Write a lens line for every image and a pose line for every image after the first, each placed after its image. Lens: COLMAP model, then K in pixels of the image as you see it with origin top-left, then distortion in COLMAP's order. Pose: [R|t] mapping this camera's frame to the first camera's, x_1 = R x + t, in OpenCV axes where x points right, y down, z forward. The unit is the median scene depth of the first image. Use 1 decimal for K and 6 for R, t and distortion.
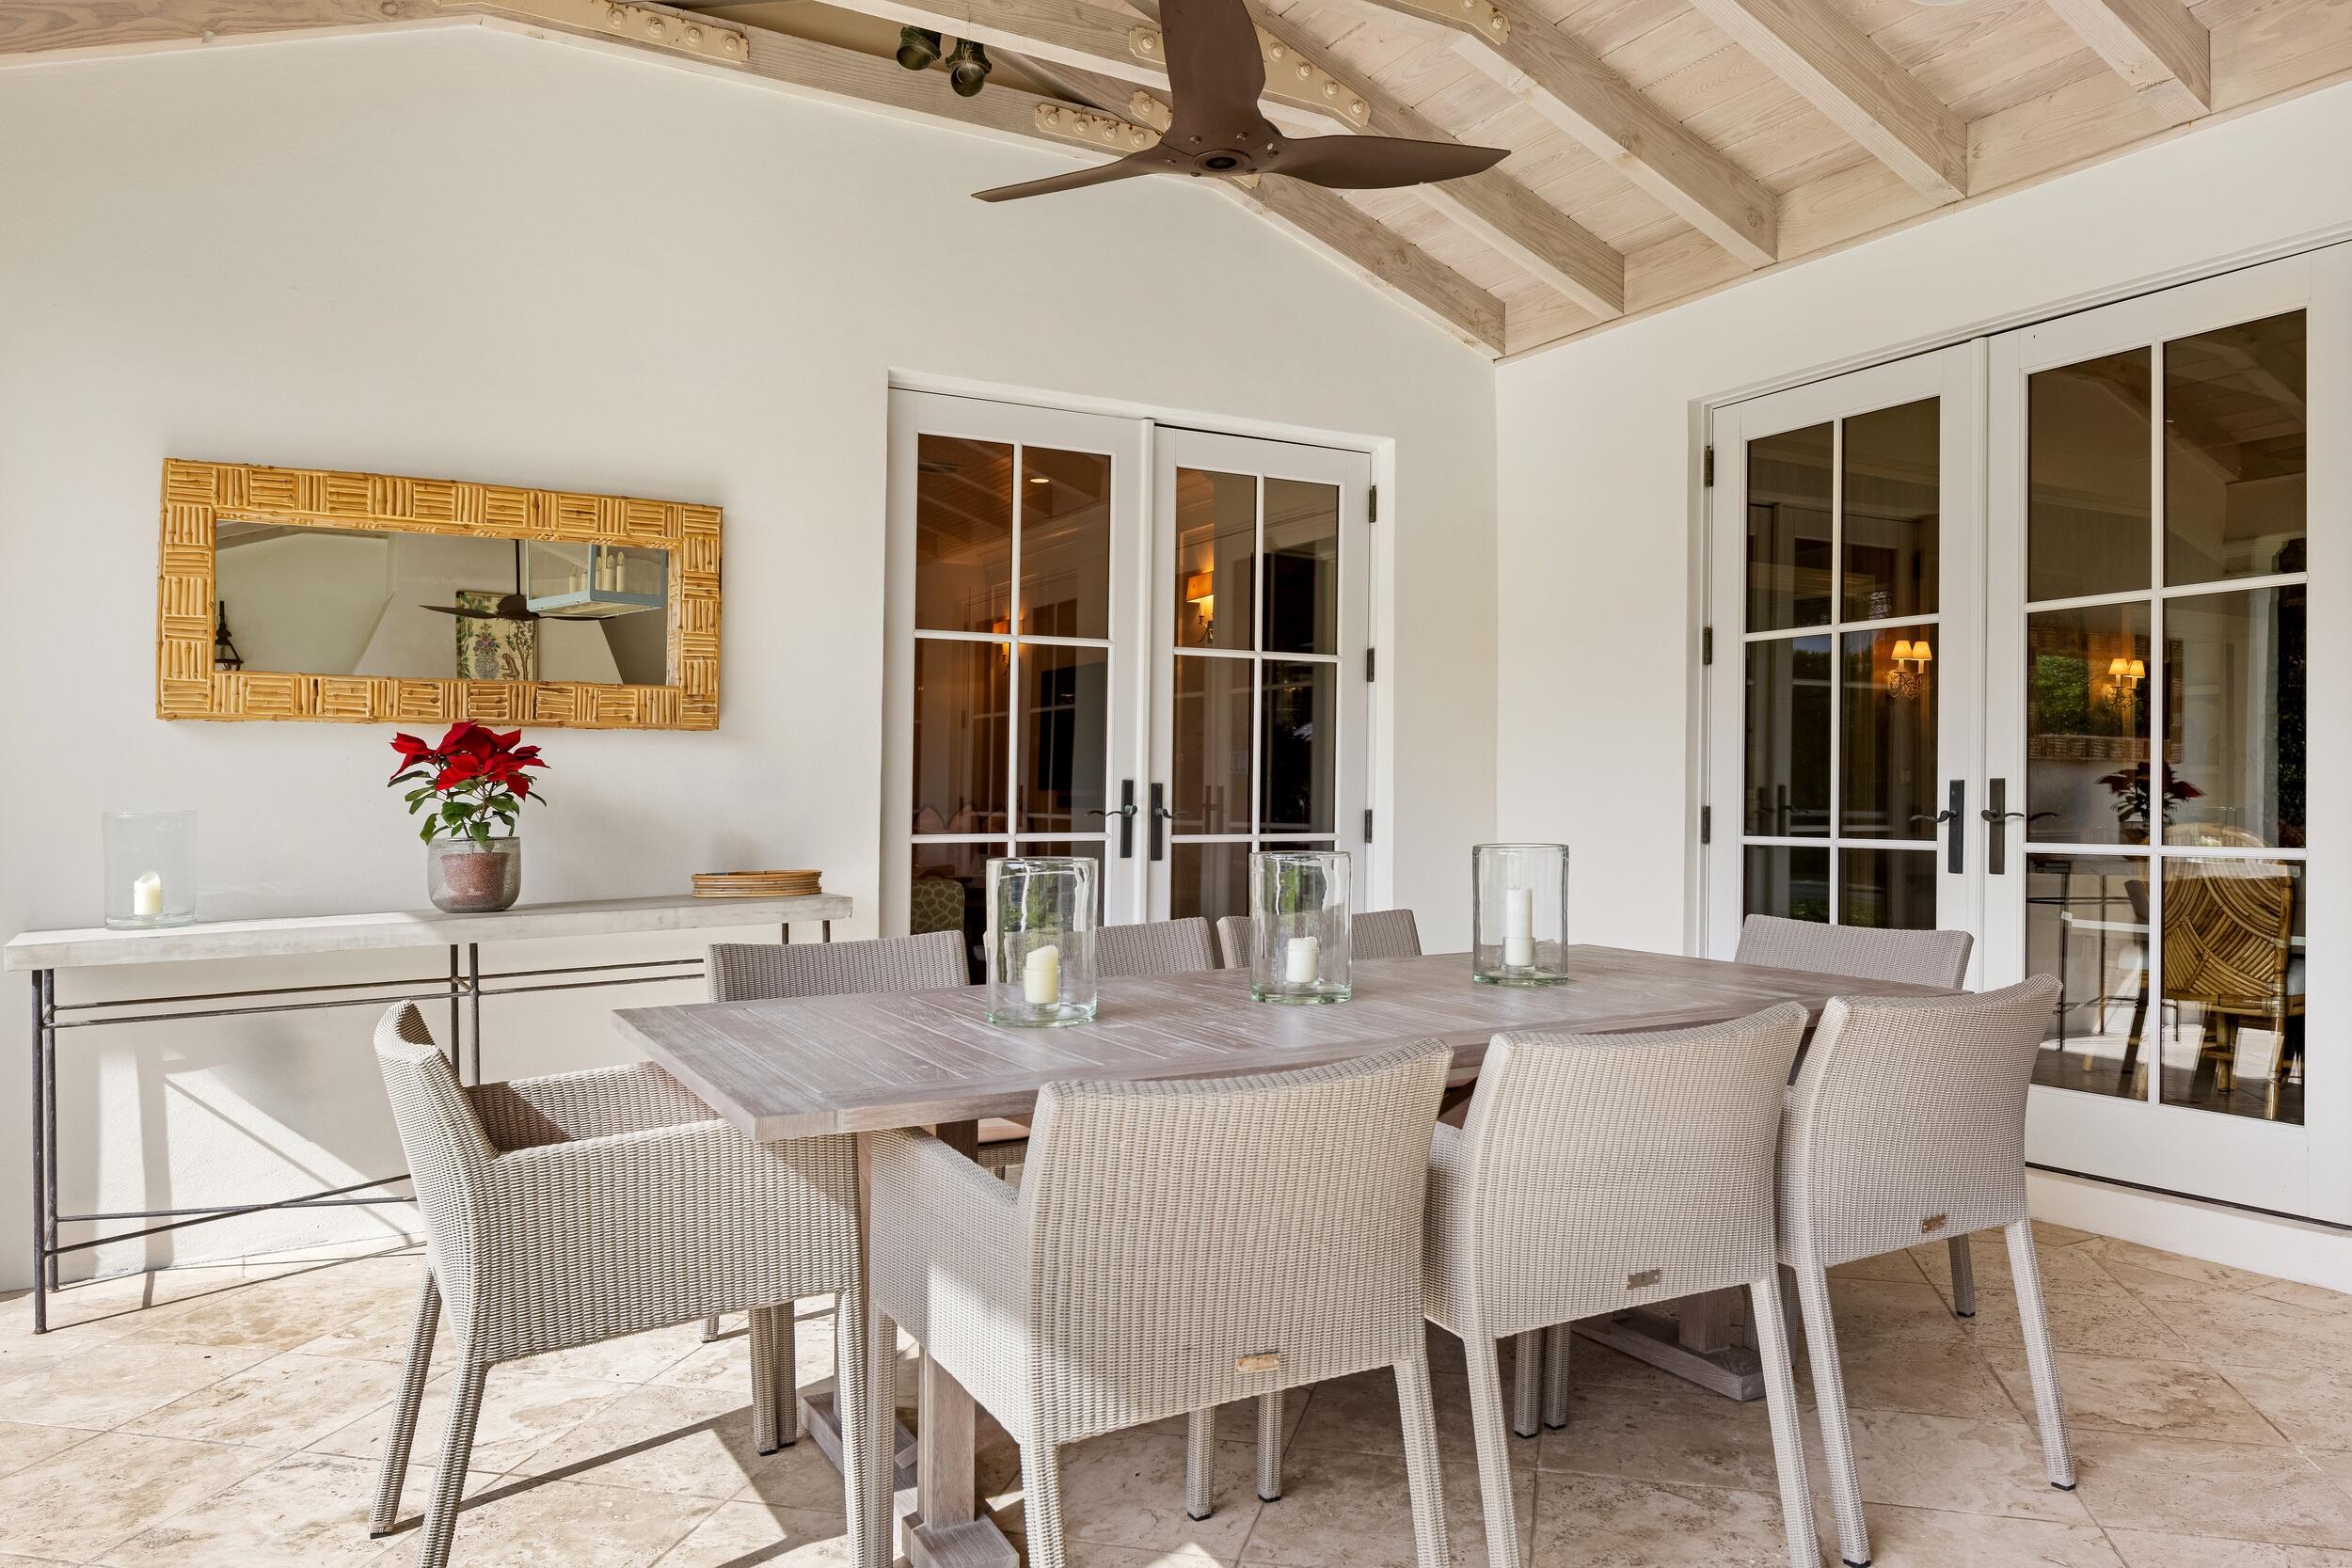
lens RADIAL K [[1616.3, 0, 1173.2], [0, 1616.3, 835.5], [0, 0, 1]] dist [0.002247, 0.004181]
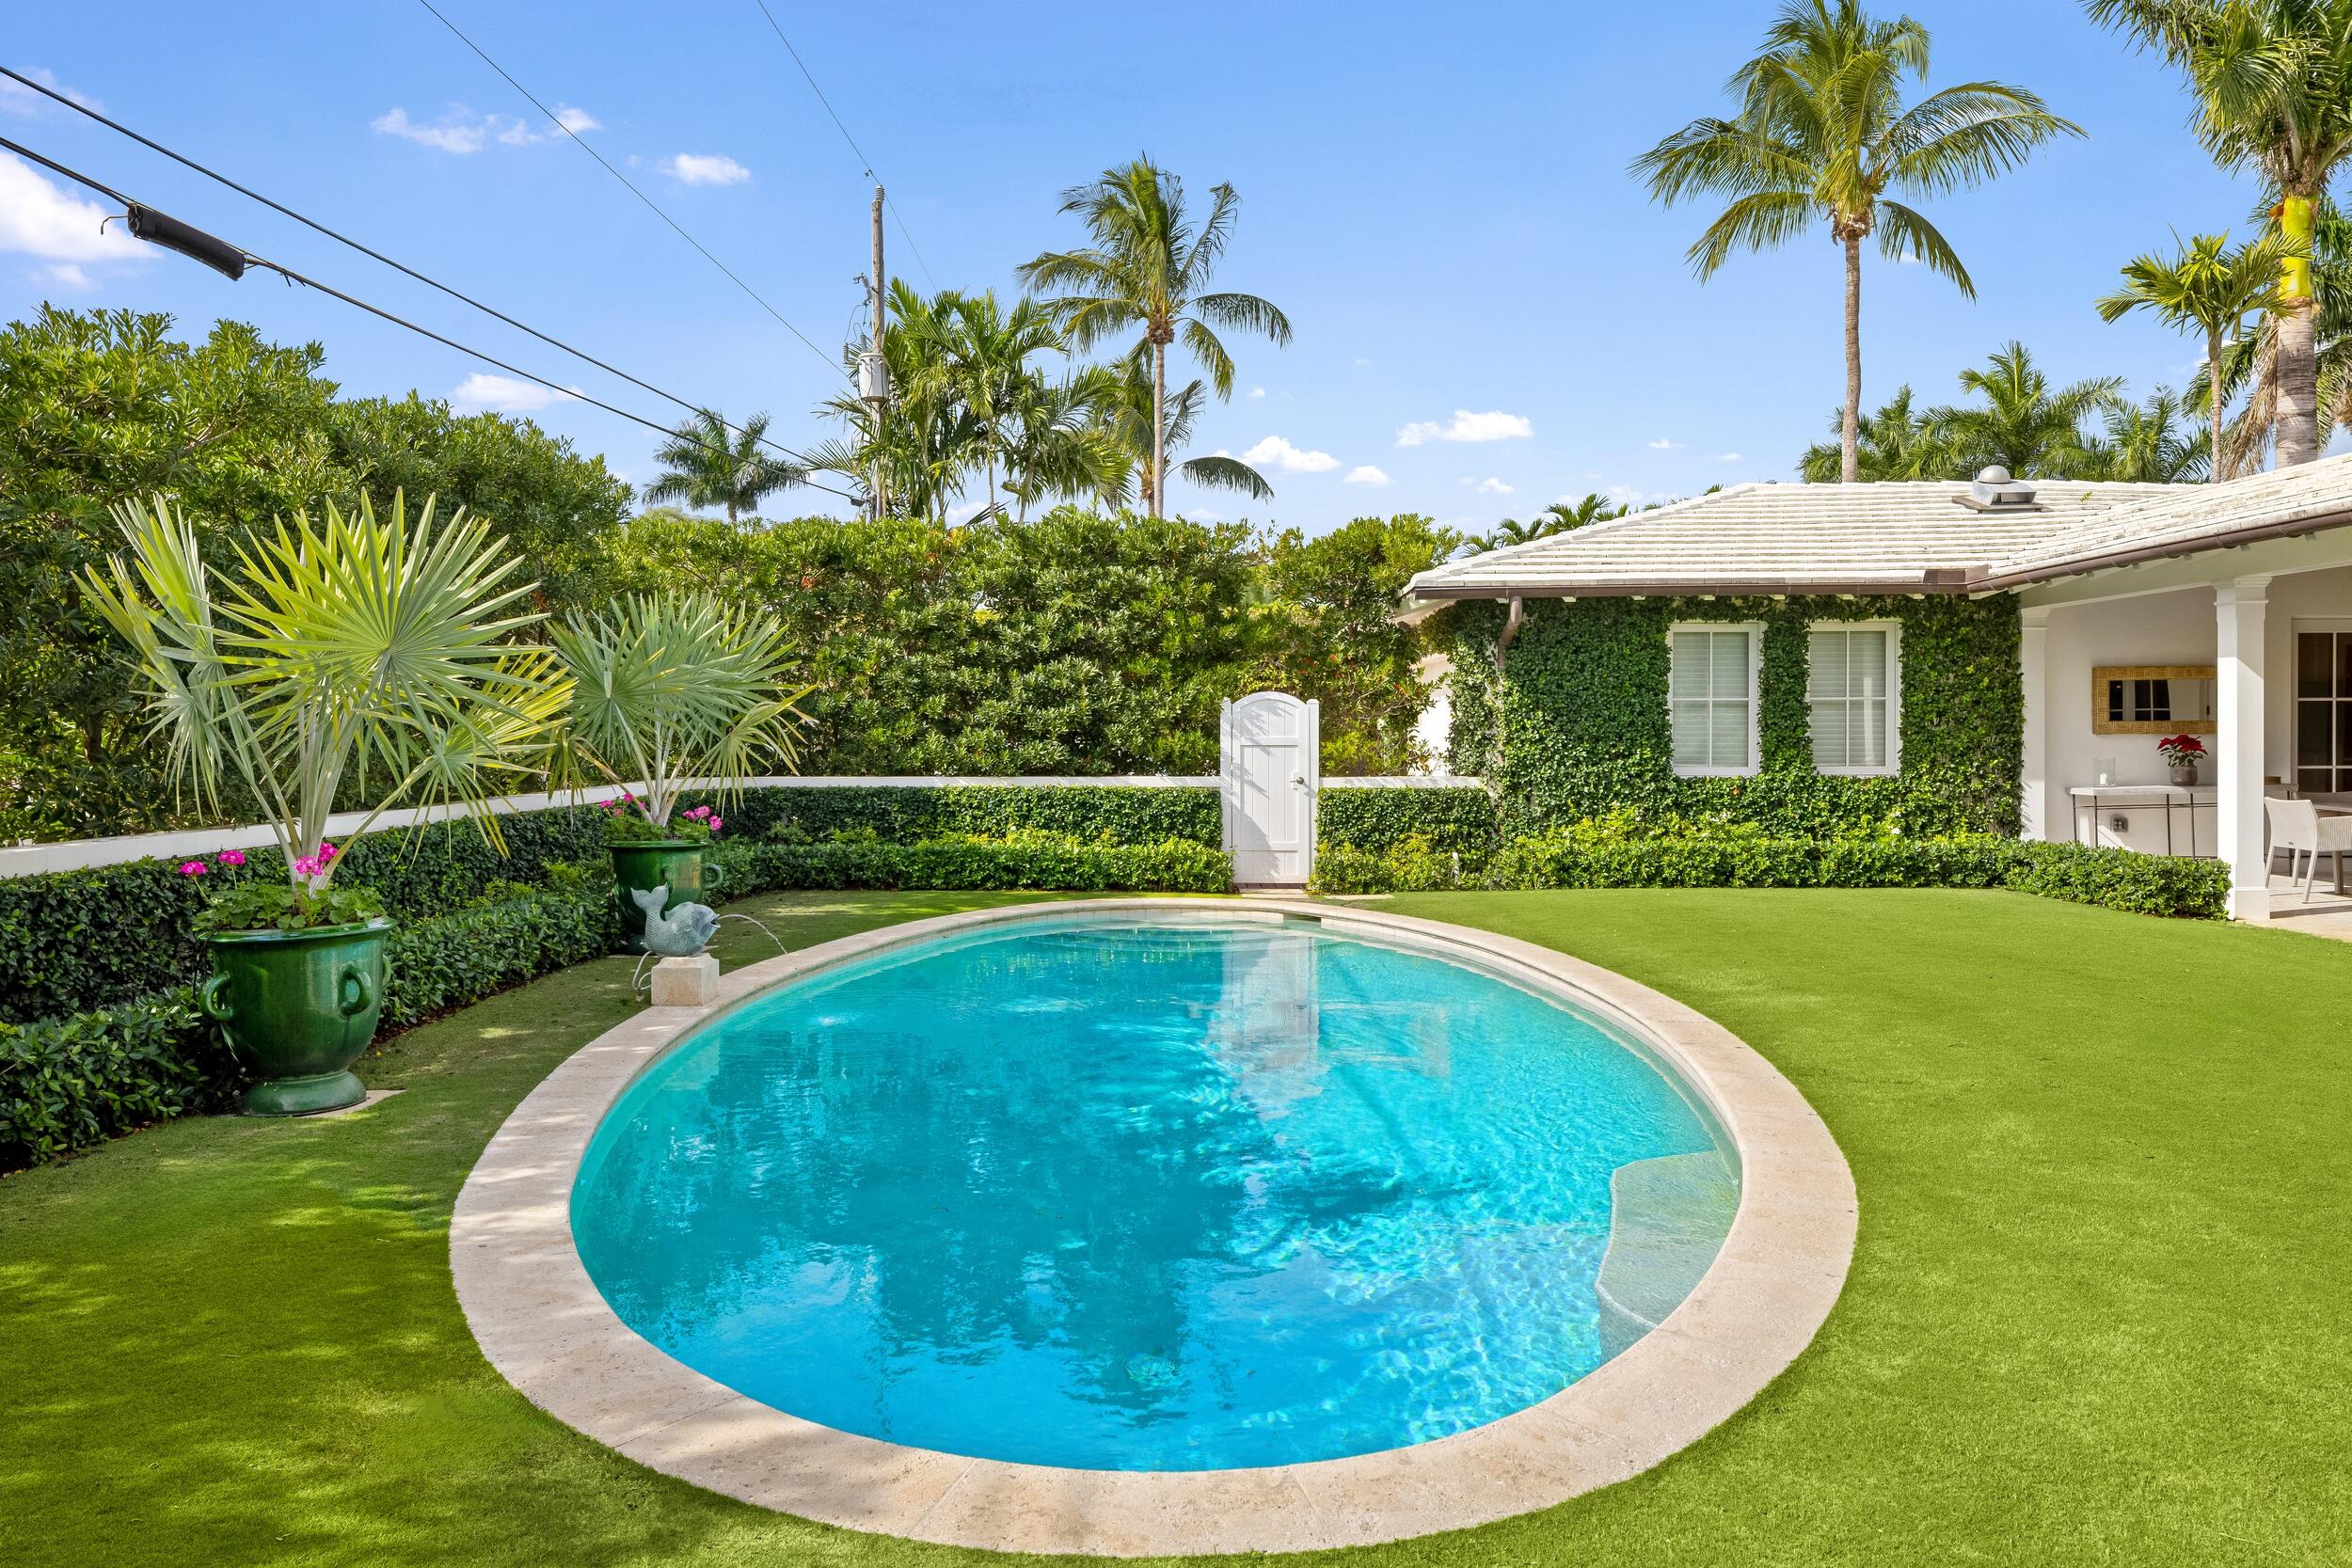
lens RADIAL K [[1620.7, 0, 1151.4], [0, 1620.7, 730.9], [0, 0, 1]] dist [-0.008242, -0.004154]
pose [[0.853845, -0.000249, -0.520527, -0.399793], [-0.009296, 0.999833, -0.015727, 0.001160], [0.520444, 0.018267, 0.853700, -2.559366]]
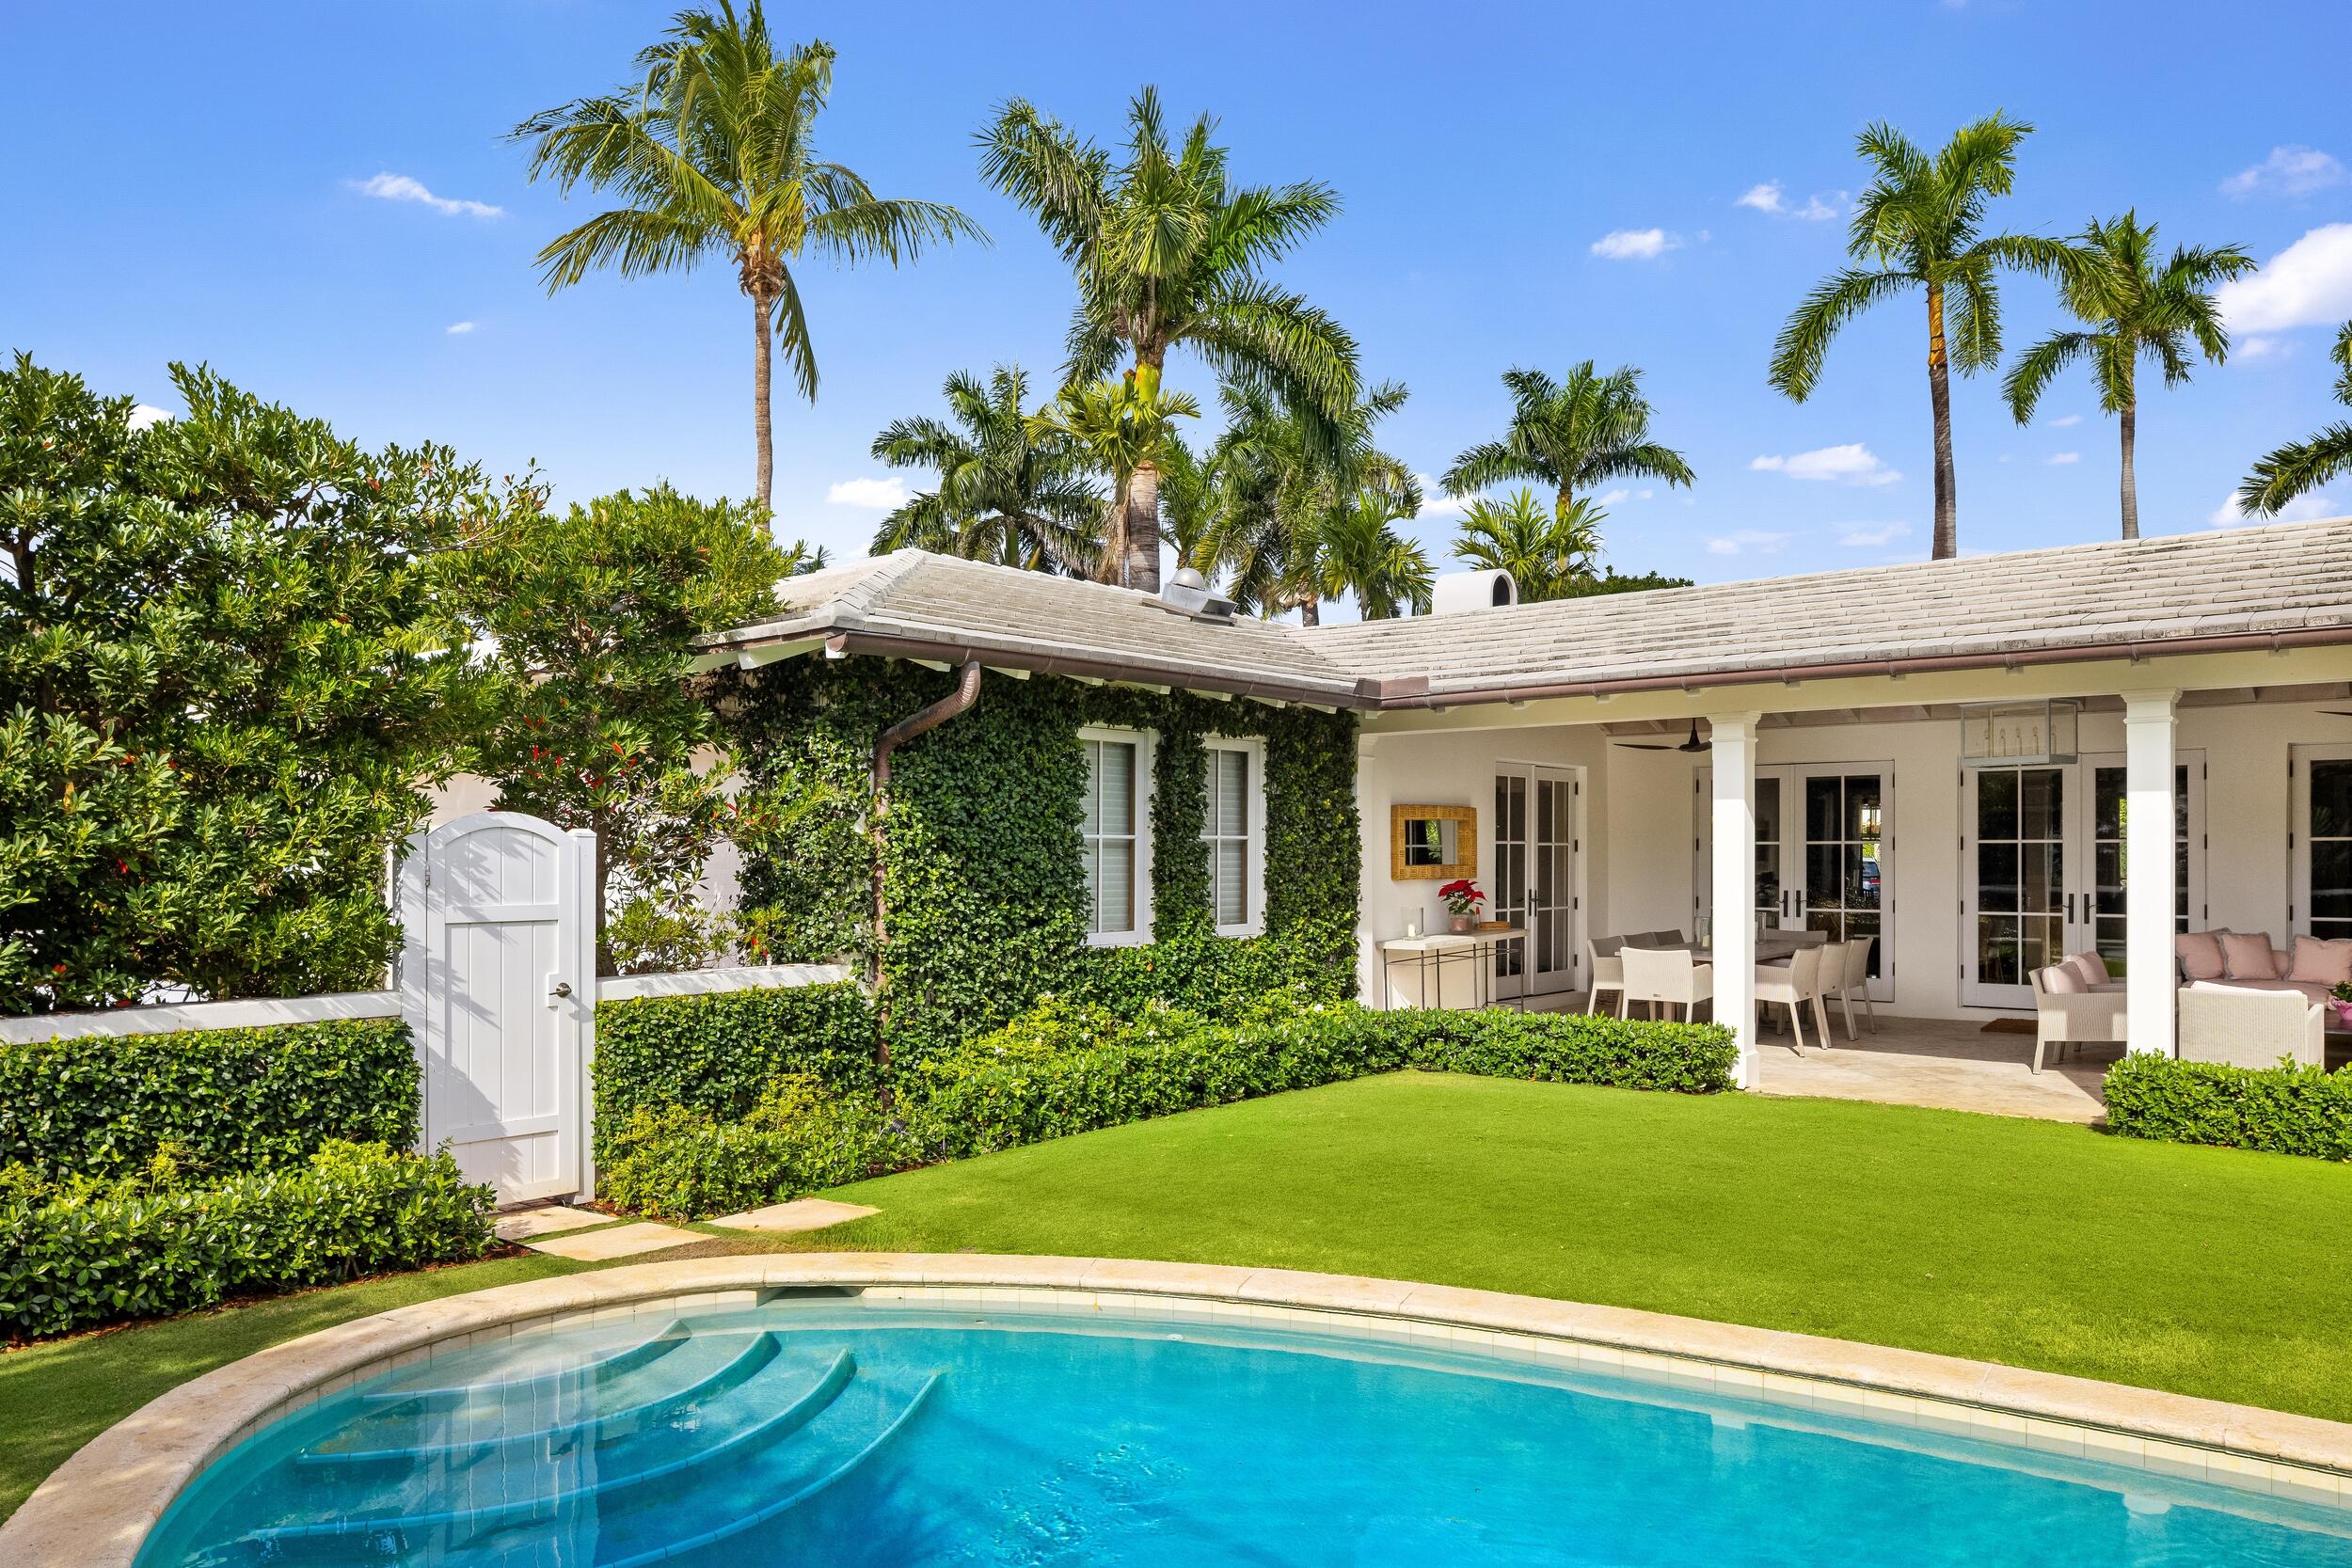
lens RADIAL K [[1616.3, 0, 1173.2], [0, 1616.3, 835.5], [0, 0, 1]] dist [0.002247, 0.004181]
pose [[0.932775, 0.003835, 0.360438, -1.698587], [0.008168, 0.999462, -0.031774, -0.046059], [-0.360366, 0.032582, 0.932242, -1.497638]]
